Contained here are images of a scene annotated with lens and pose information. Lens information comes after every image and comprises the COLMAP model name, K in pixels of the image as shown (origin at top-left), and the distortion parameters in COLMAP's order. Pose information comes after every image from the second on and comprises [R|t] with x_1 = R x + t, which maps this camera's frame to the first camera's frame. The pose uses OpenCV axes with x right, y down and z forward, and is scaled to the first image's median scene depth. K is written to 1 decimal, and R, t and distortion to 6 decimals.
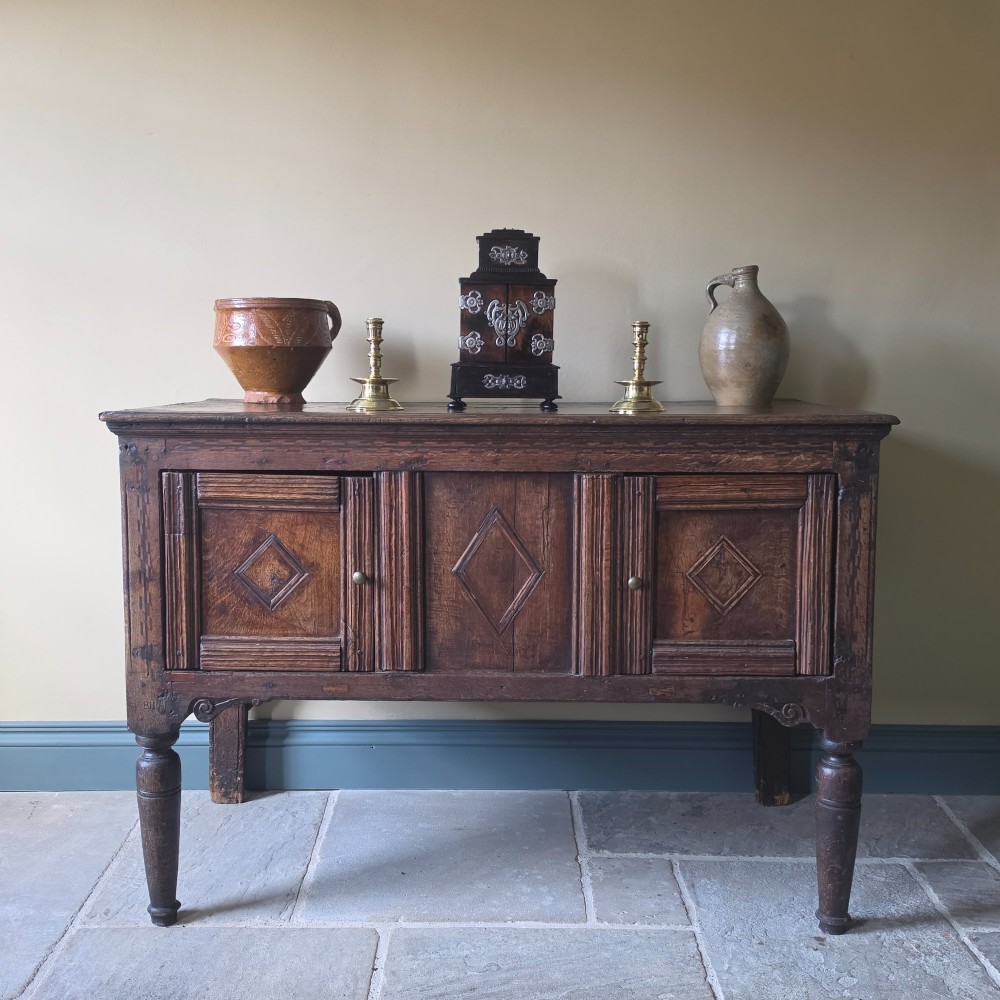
lens RADIAL K [[1190.5, 0, 490.2], [0, 1190.5, 499.1], [0, 0, 1]] dist [0.077512, 0.000000]
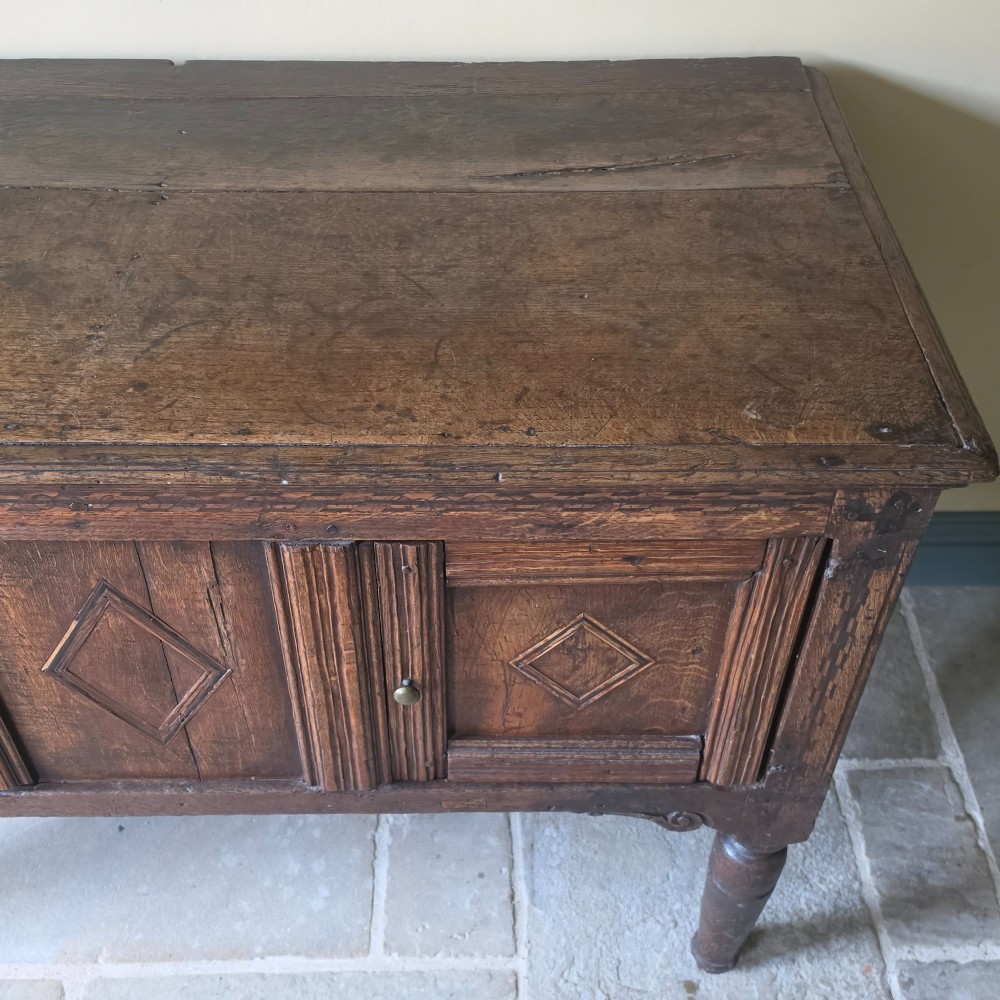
lens RADIAL K [[1190.5, 0, 489.4], [0, 1190.5, 497.4], [0, 0, 1]] dist [0.077512, 0.000000]
pose [[0.999623, -0.011064, 0.025134, 0.143153], [-0.006622, 0.791116, 0.611630, -0.306825], [-0.026651, -0.611566, 0.790745, 0.634825]]
